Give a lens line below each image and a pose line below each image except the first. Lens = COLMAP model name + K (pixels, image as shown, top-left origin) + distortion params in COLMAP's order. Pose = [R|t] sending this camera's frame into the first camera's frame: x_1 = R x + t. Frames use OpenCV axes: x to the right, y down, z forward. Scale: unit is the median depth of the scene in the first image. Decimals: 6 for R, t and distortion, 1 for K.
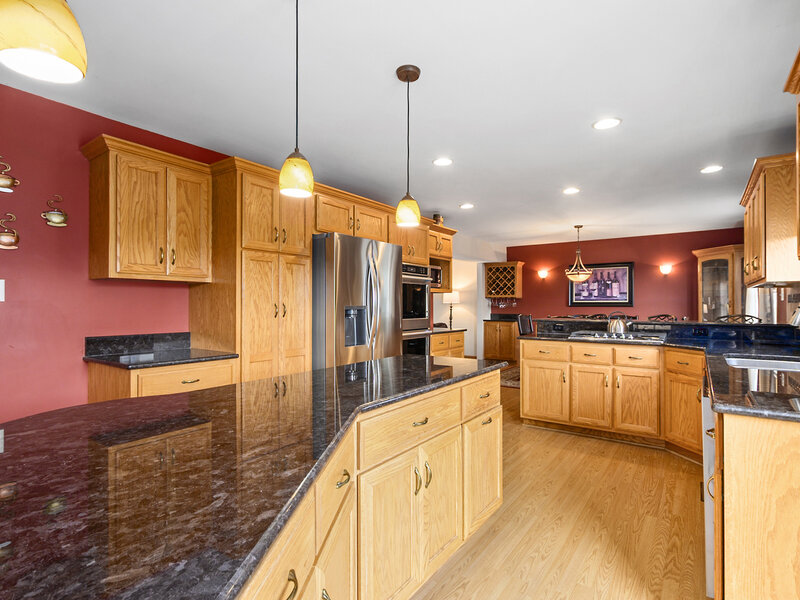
lens RADIAL K [[409.4, 0, 407.9], [0, 409.4, 302.1], [0, 0, 1]] dist [-0.000325, -0.000082]
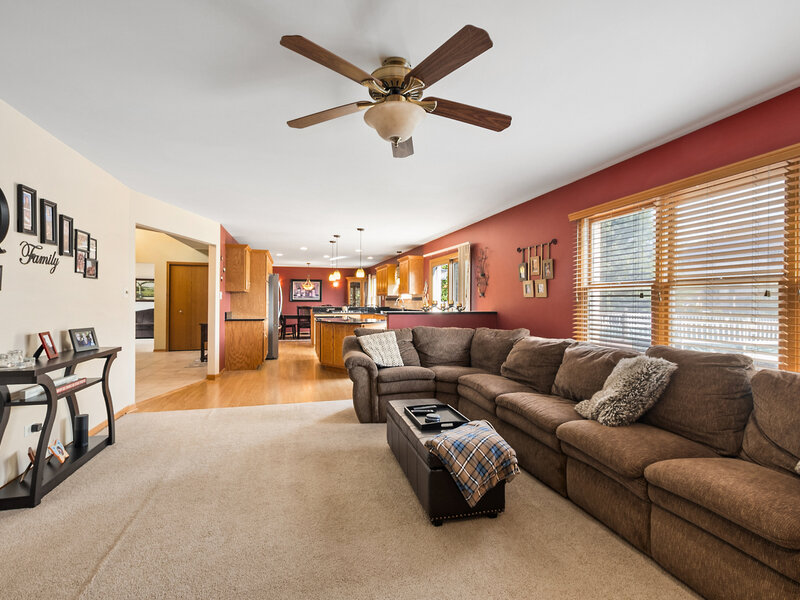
lens RADIAL K [[401.4, 0, 403.2], [0, 401.4, 300.2], [0, 0, 1]] dist [0.012986, -0.000604]
pose [[0.626142, 0.005861, 0.779687, -0.863225], [-0.010538, 0.999944, 0.000946, -0.003235], [-0.779638, -0.008809, 0.626169, -0.651442]]
